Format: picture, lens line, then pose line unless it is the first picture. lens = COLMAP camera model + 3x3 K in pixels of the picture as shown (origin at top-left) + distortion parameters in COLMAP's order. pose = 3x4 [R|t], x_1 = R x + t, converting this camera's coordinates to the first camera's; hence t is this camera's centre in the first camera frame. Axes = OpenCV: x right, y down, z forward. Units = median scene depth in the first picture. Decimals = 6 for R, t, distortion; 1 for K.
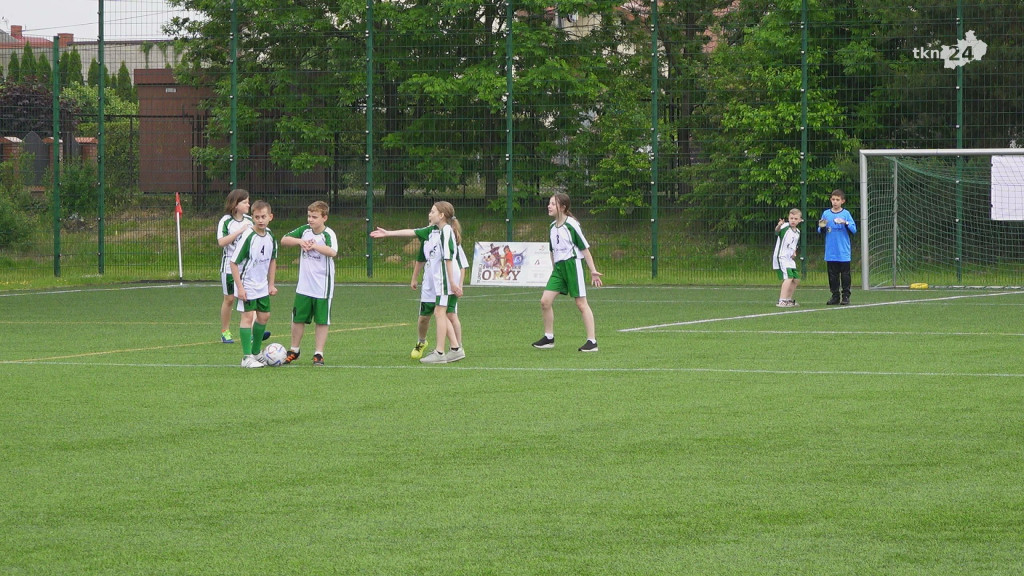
lens RADIAL K [[814.7, 0, 512.0], [0, 814.7, 288.0], [0, 0, 1]] dist [-0.000127, 0.003622]
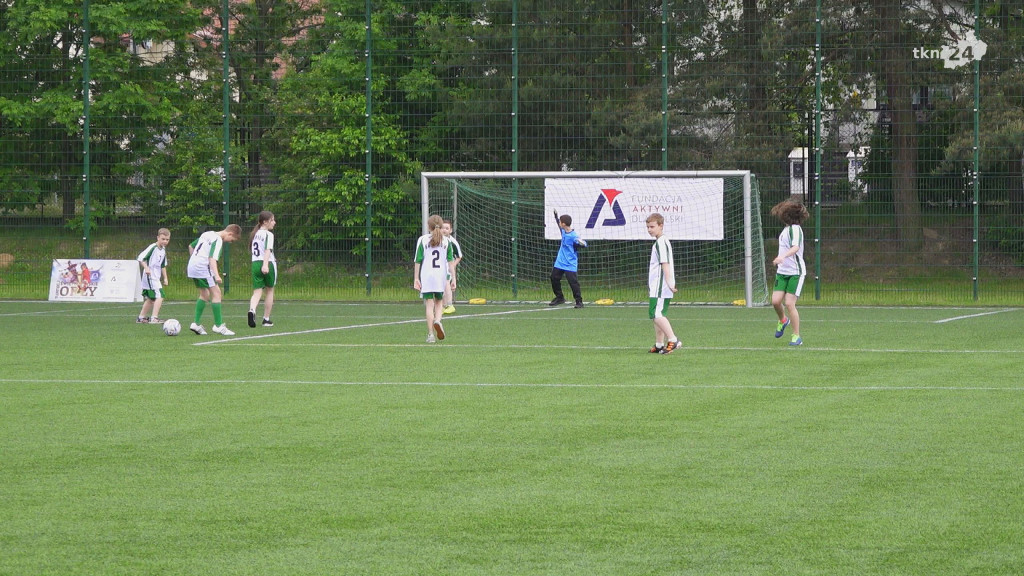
lens RADIAL K [[814.7, 0, 512.0], [0, 814.7, 288.0], [0, 0, 1]] dist [-0.000127, 0.003622]
pose [[0.999547, -0.000547, 0.030096, 0.510596], [0.000605, 0.999998, -0.001905, -0.017638], [-0.030095, 0.001922, 0.999545, -0.056532]]
